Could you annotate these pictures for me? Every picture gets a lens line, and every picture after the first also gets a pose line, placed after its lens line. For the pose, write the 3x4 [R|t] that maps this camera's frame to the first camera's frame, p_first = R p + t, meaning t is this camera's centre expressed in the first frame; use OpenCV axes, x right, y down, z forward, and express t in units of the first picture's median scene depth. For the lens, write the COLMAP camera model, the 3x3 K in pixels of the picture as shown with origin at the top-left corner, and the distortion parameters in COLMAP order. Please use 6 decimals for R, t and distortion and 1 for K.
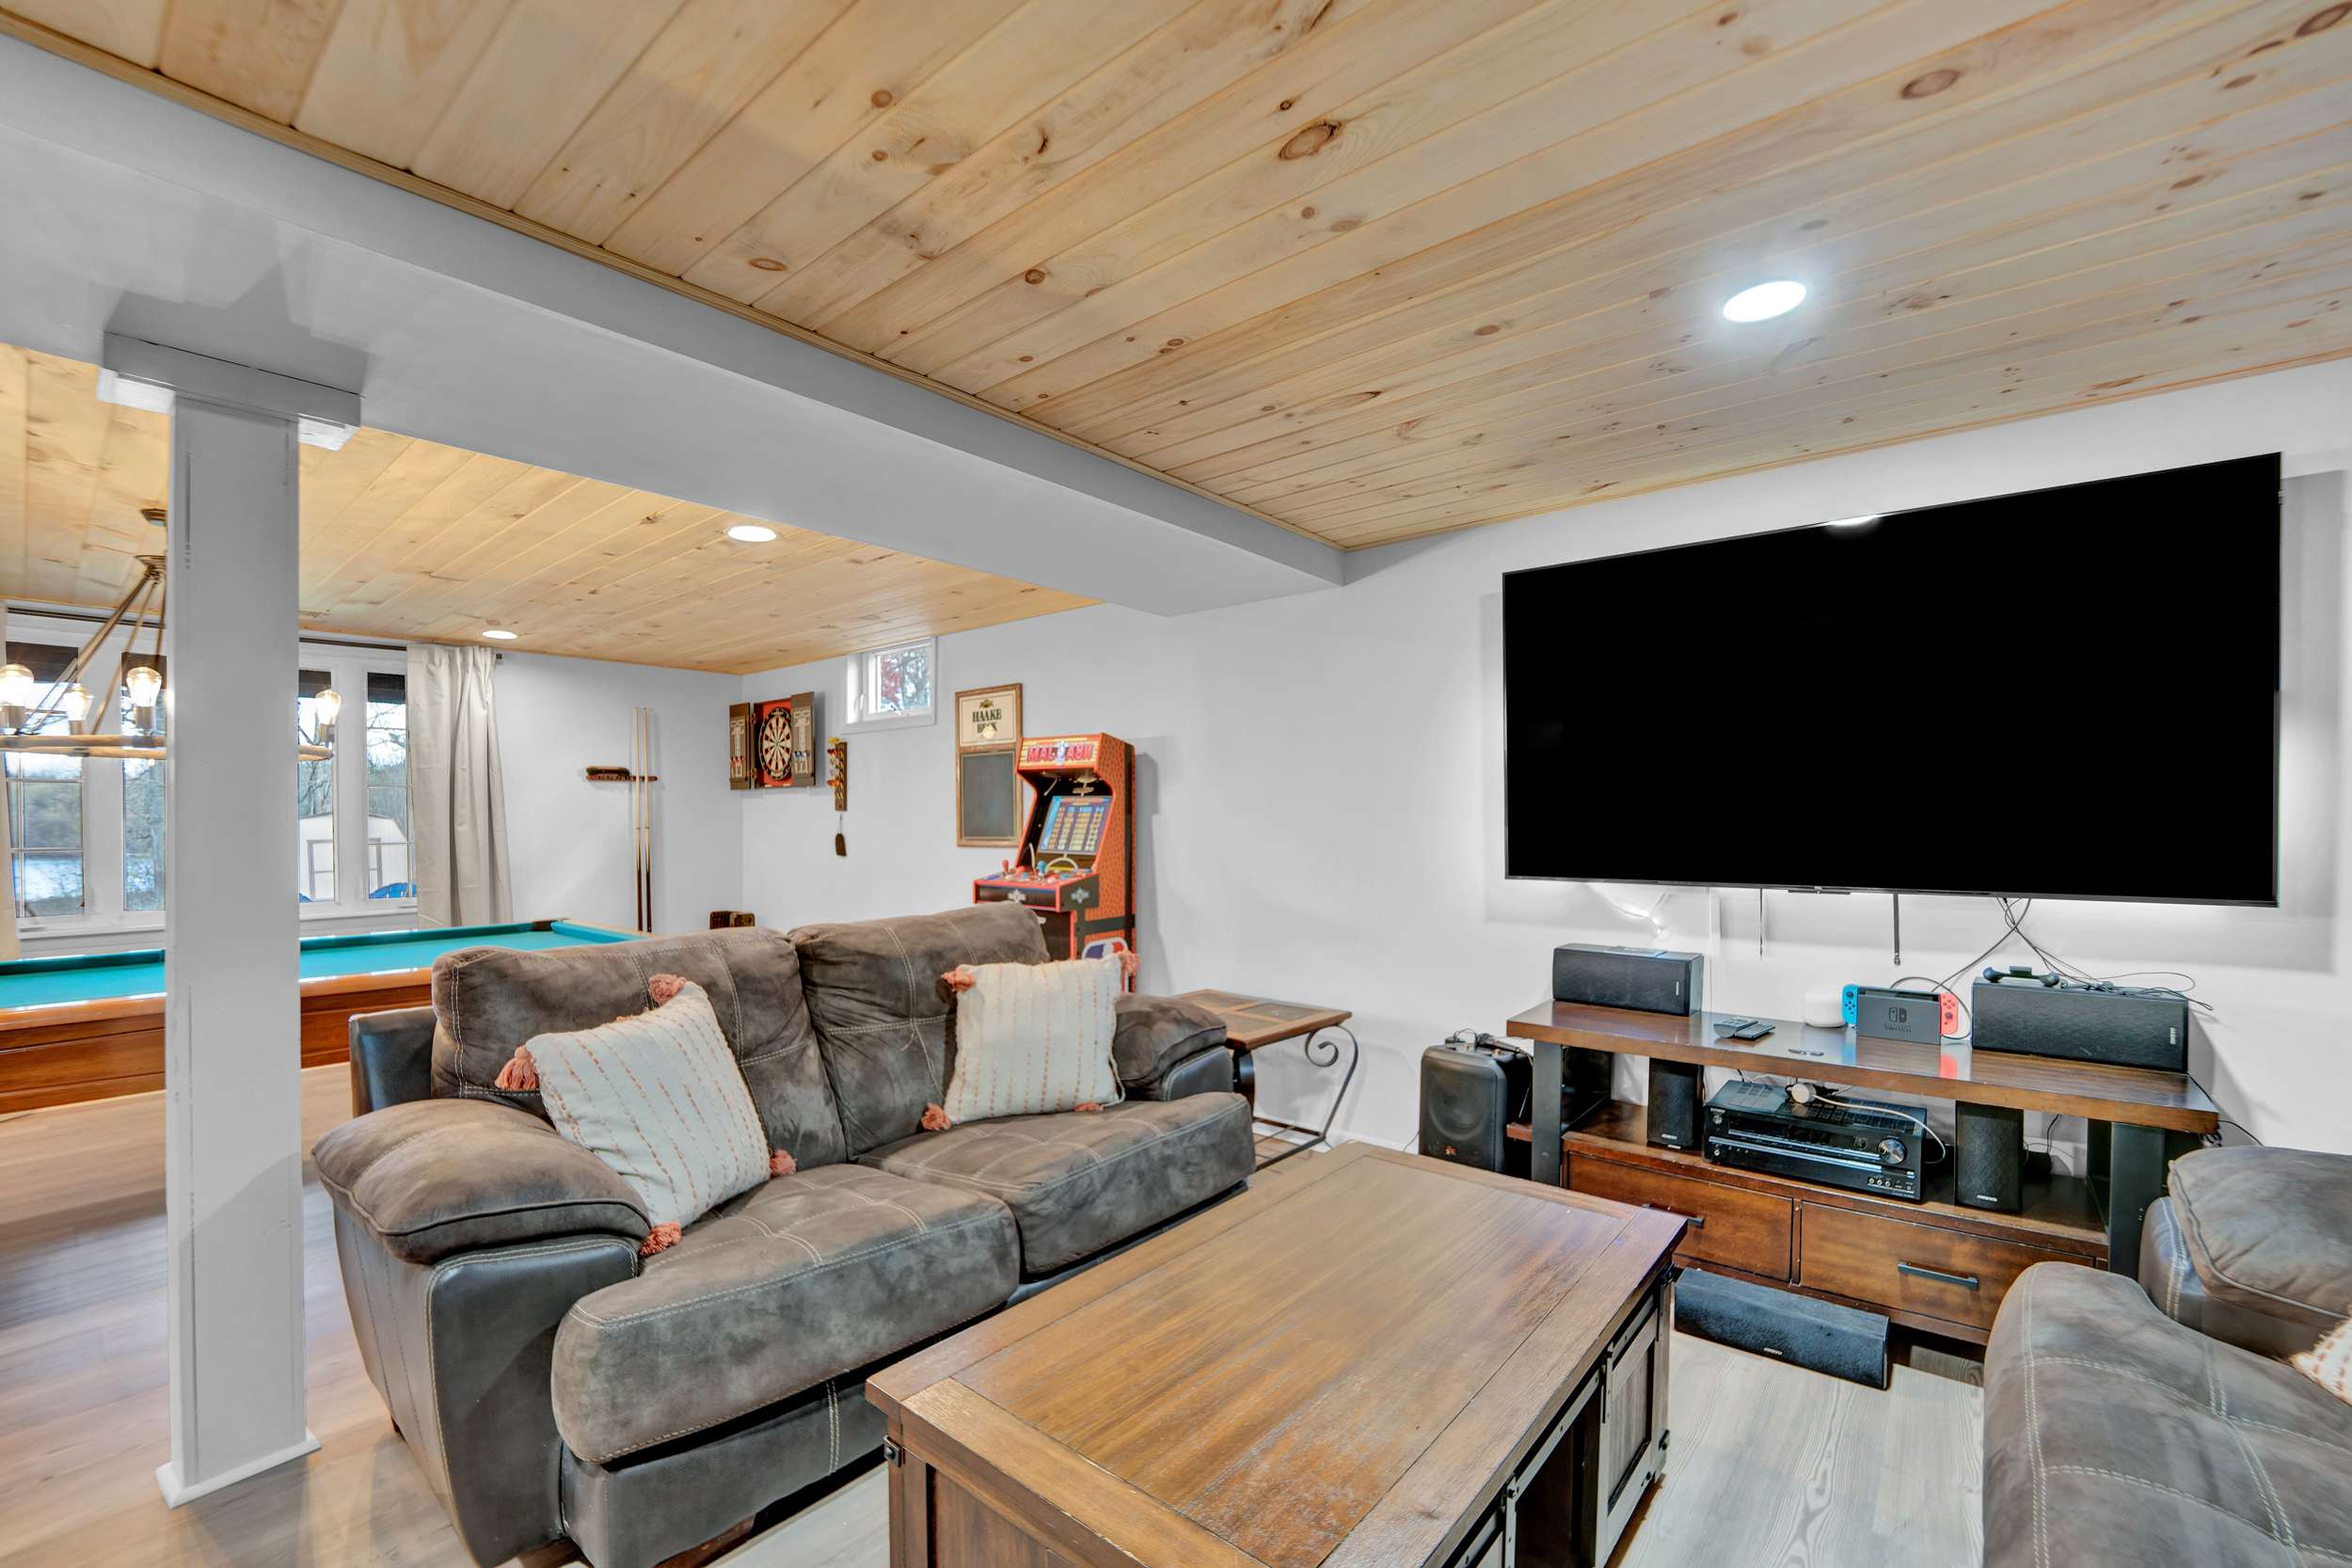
lens RADIAL K [[987.8, 0, 1169.9], [0, 987.8, 825.2], [0, 0, 1]] dist [-0.019804, 0.000928]
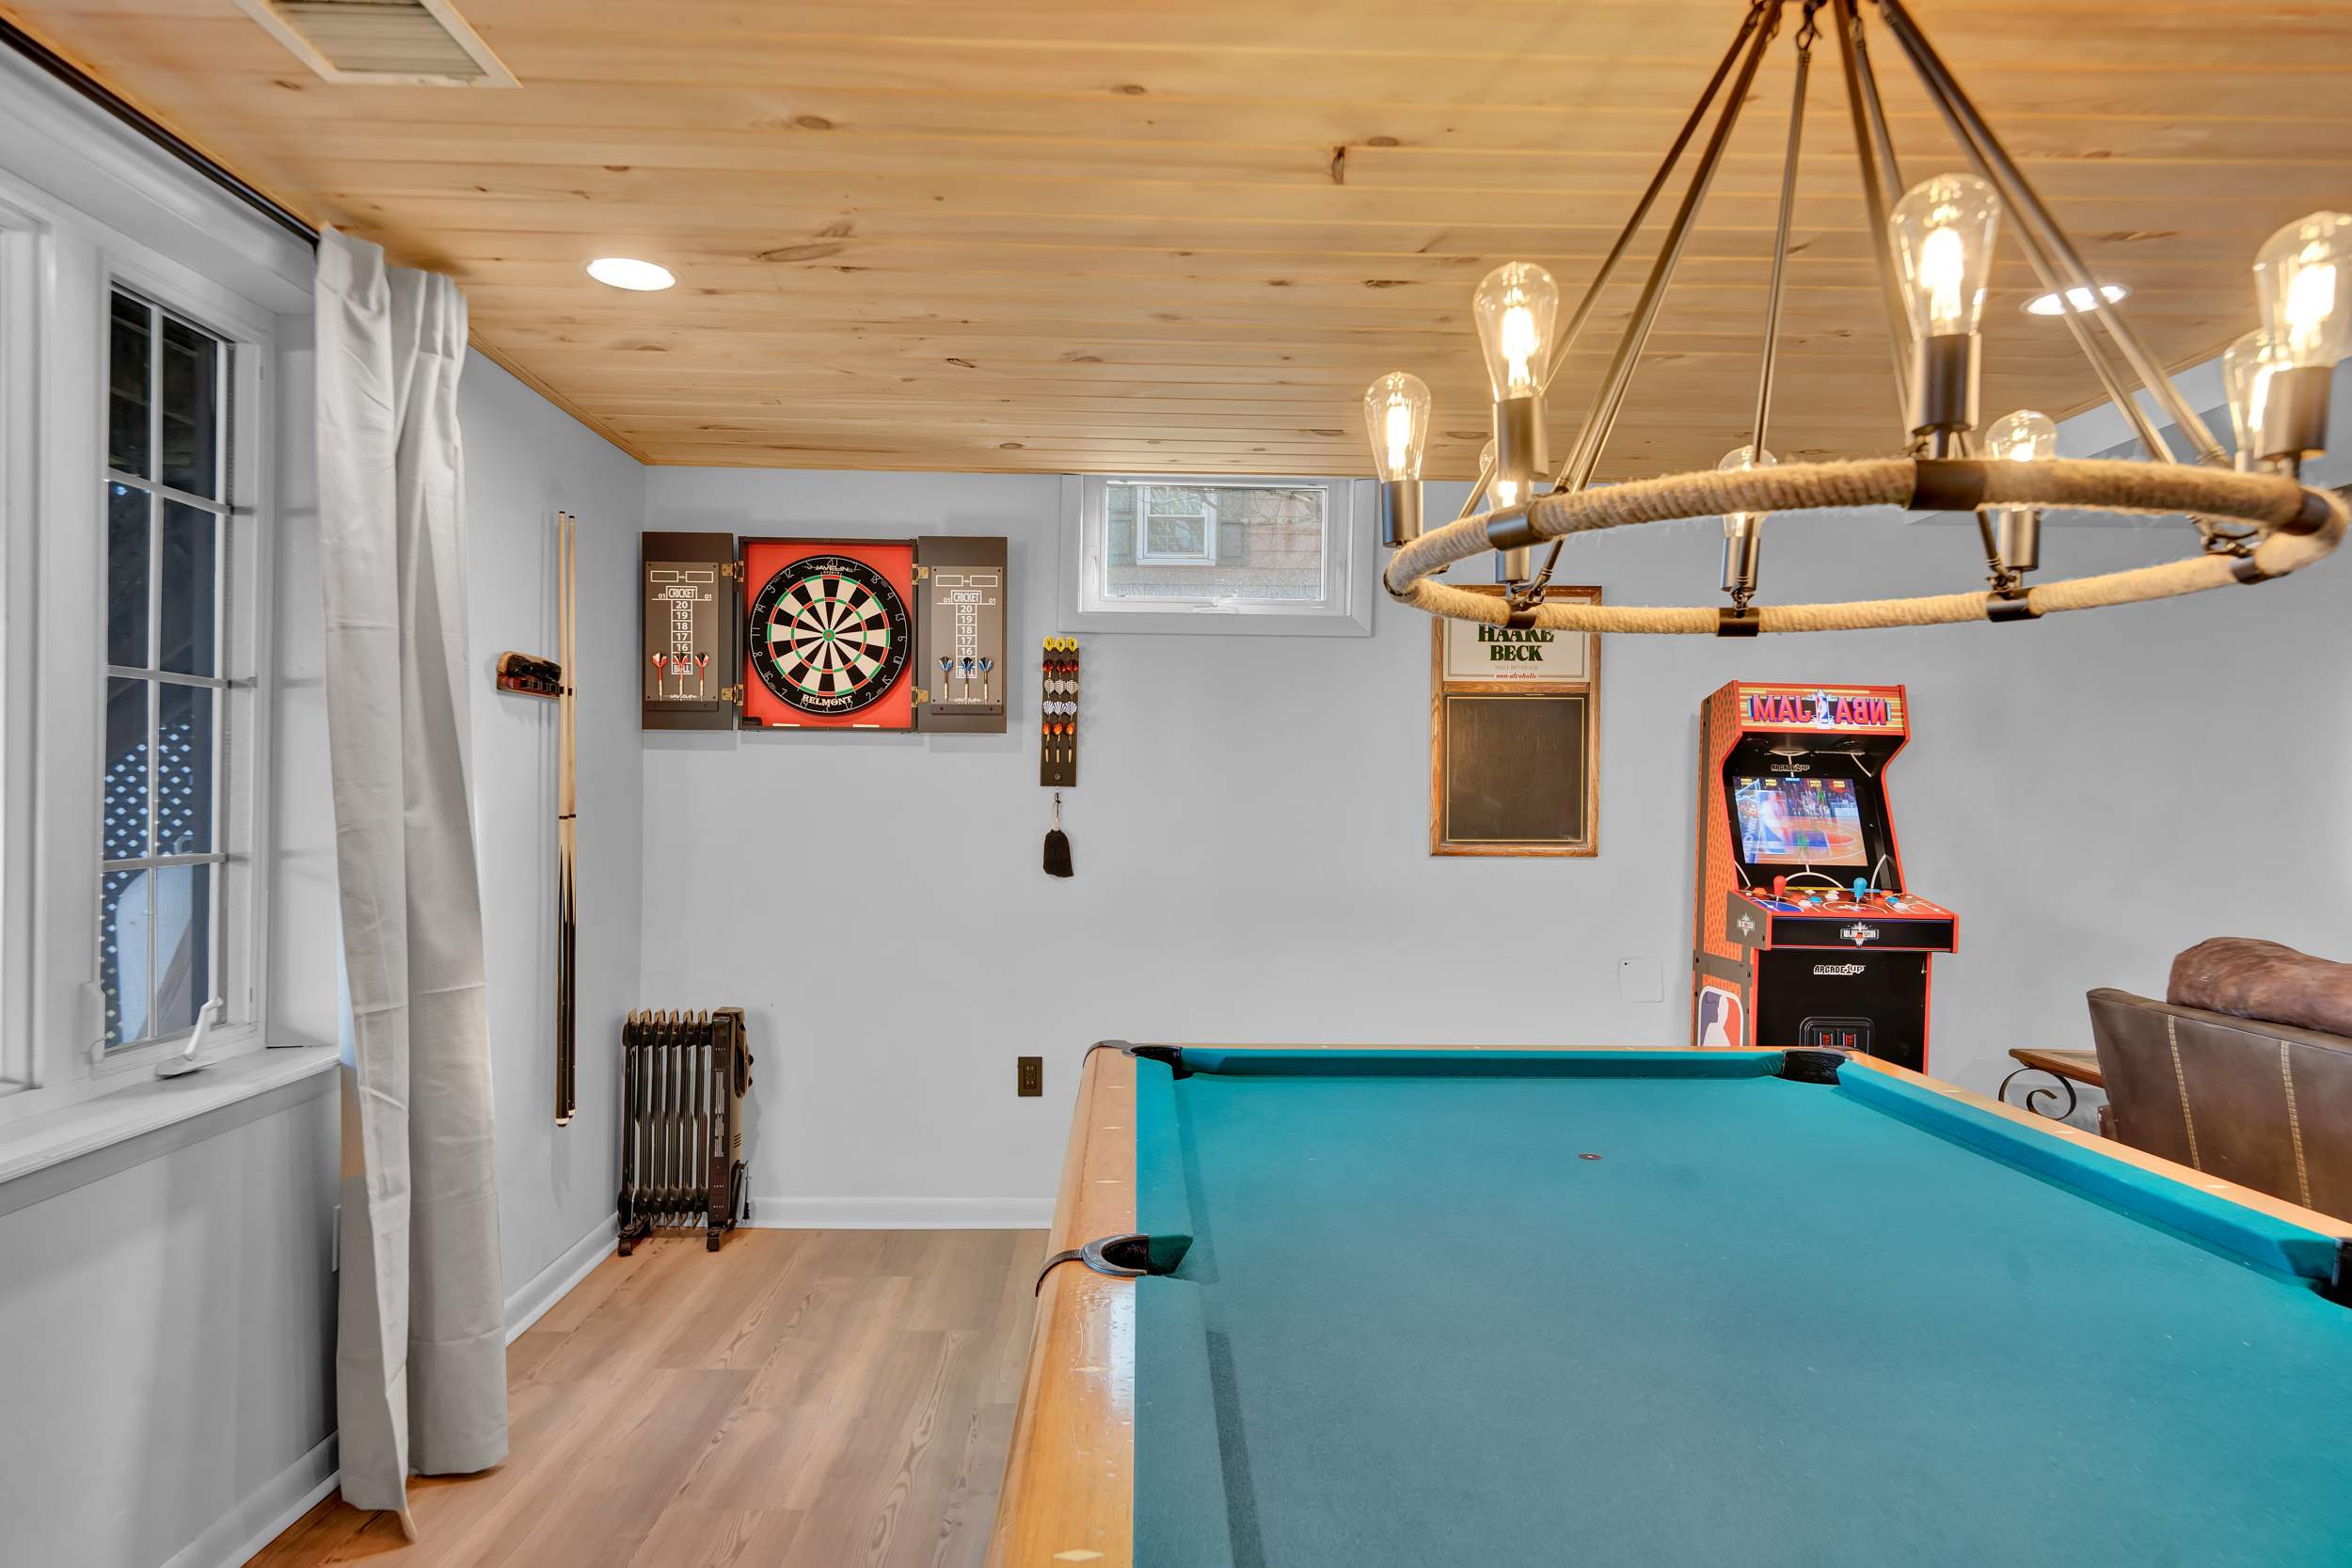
lens RADIAL K [[1451.1, 0, 1178.0], [0, 1451.1, 826.7], [0, 0, 1]] dist [0.015739, -0.002456]
pose [[0.746244, 0.002588, 0.665667, -1.079478], [-0.009468, 0.999933, 0.006727, 0.000743], [-0.665605, -0.011323, 0.746218, 0.573064]]
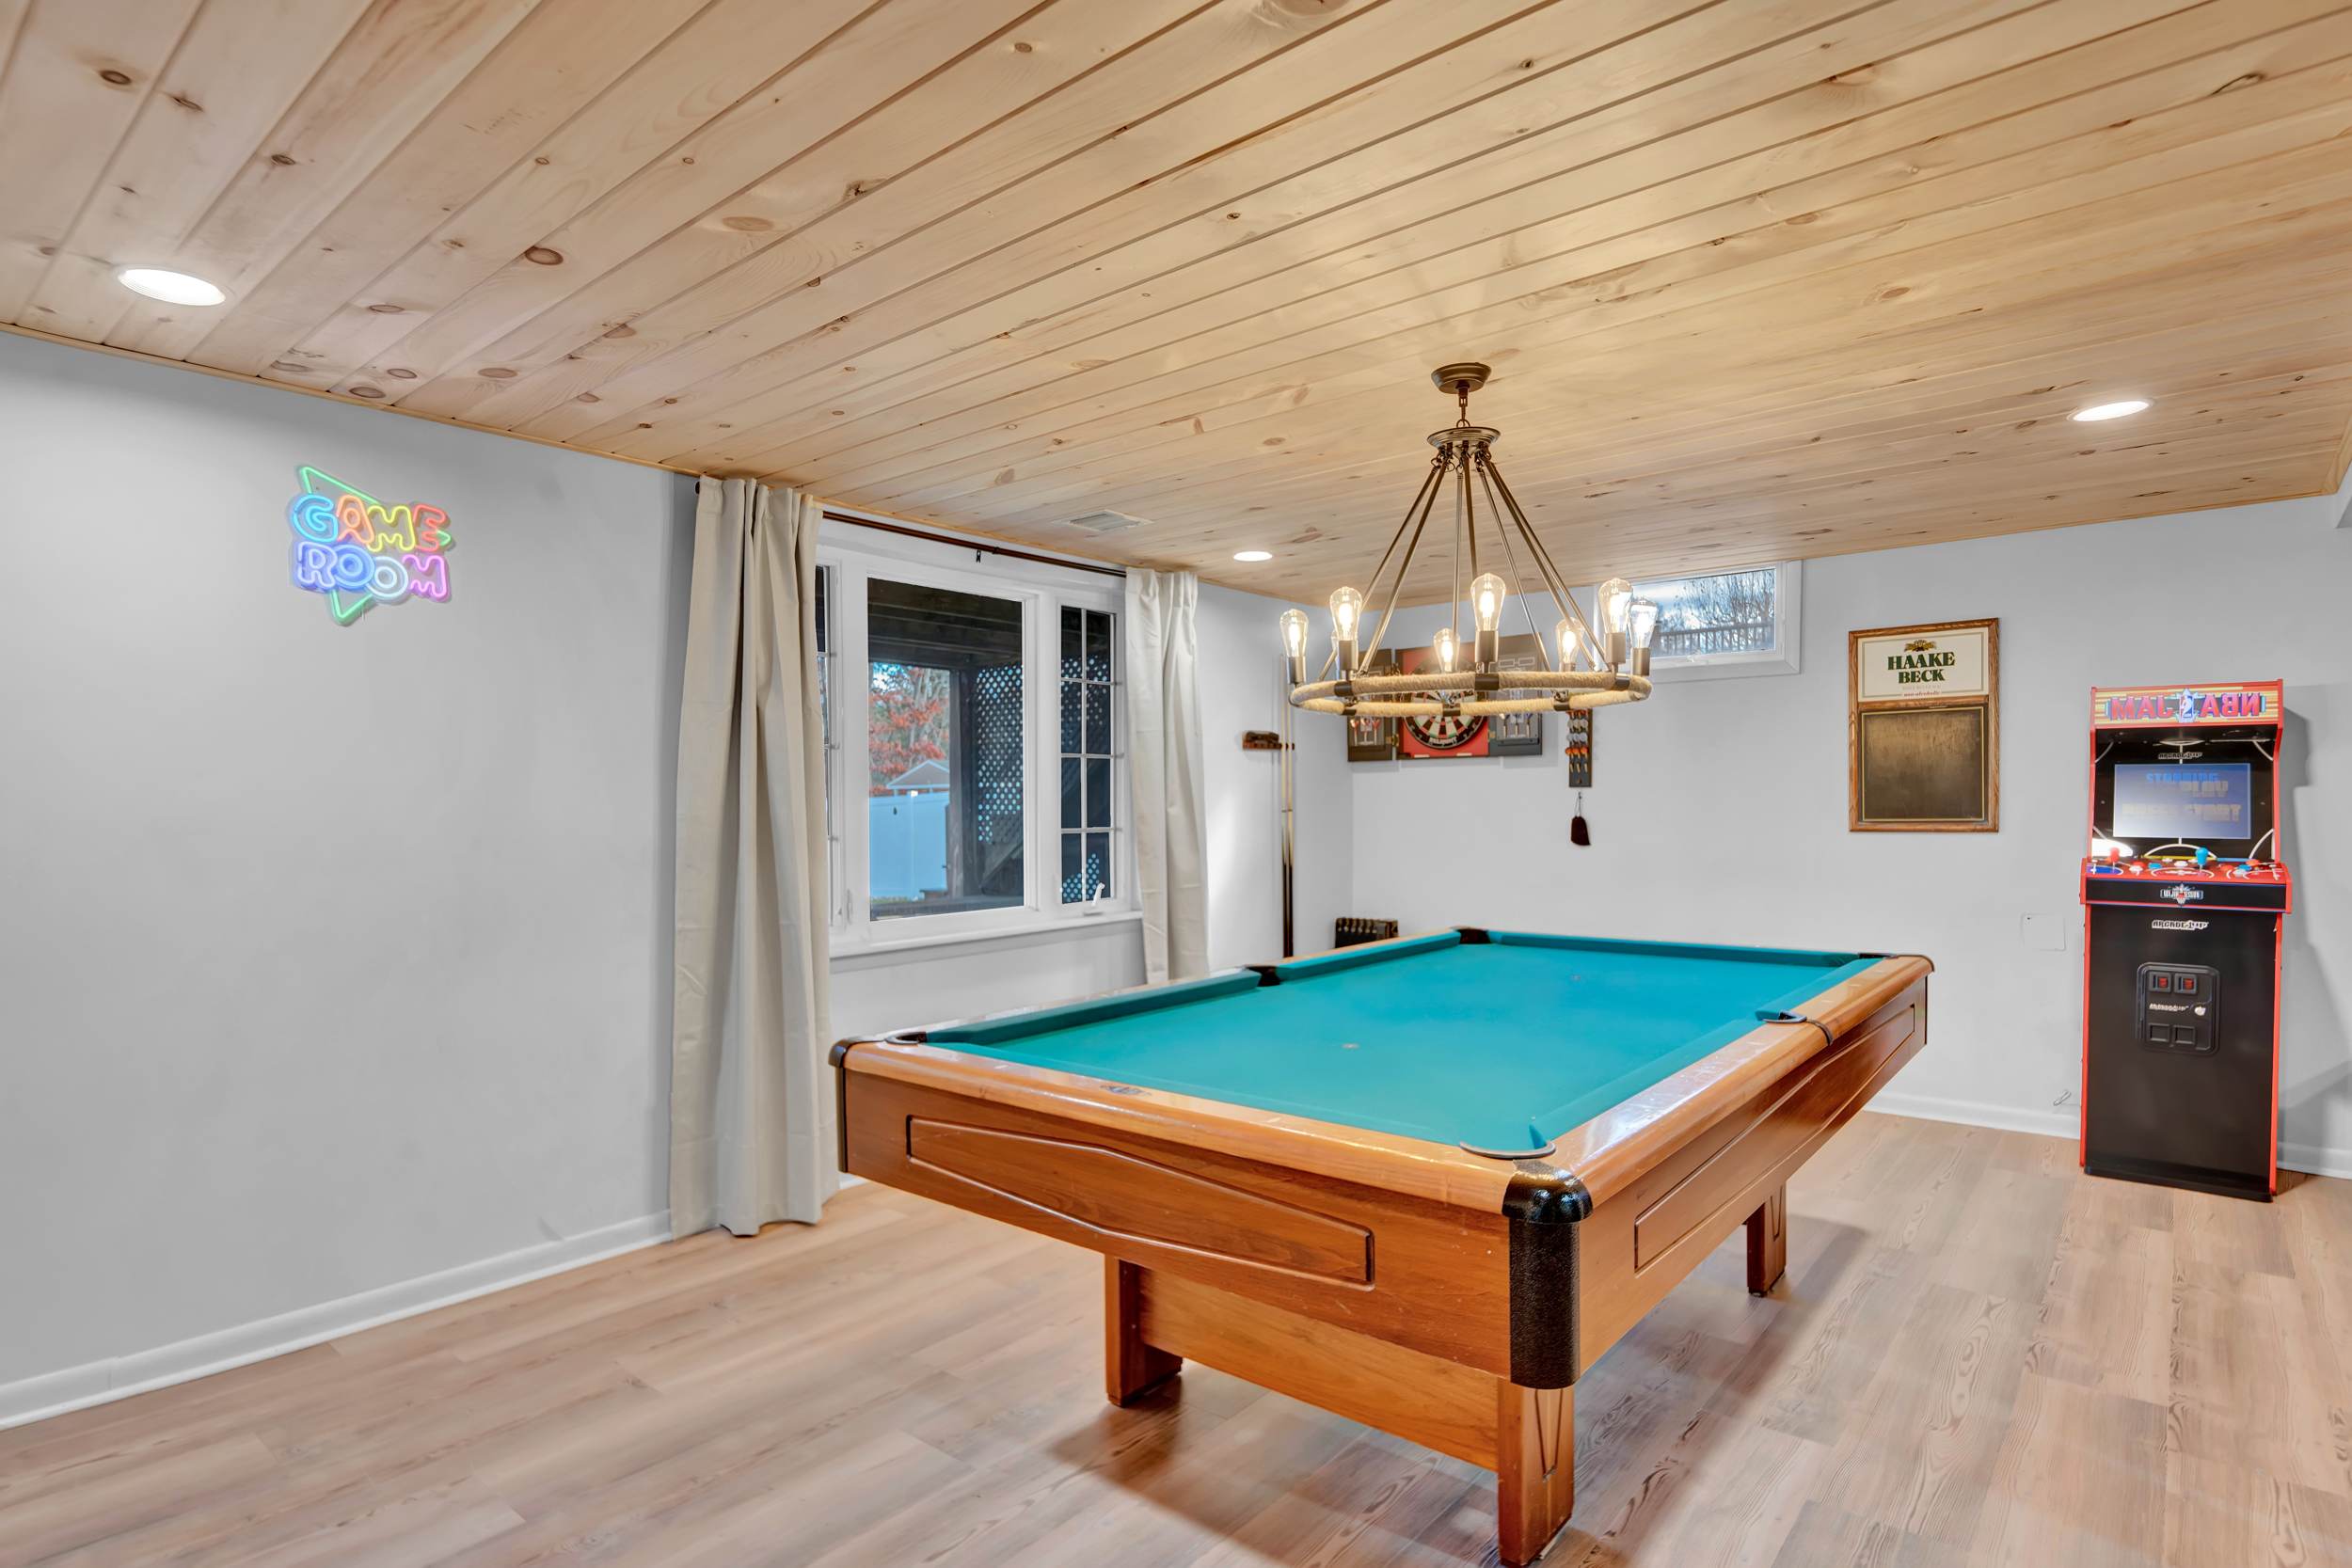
lens RADIAL K [[1223.7, 0, 1171.7], [0, 1223.7, 822.9], [0, 0, 1]] dist [-0.006926, -0.002650]
pose [[0.999990, -0.003825, 0.002239, -0.912331], [0.003808, 0.999964, 0.007624, 0.006771], [-0.002268, -0.007616, 0.999968, 0.057494]]
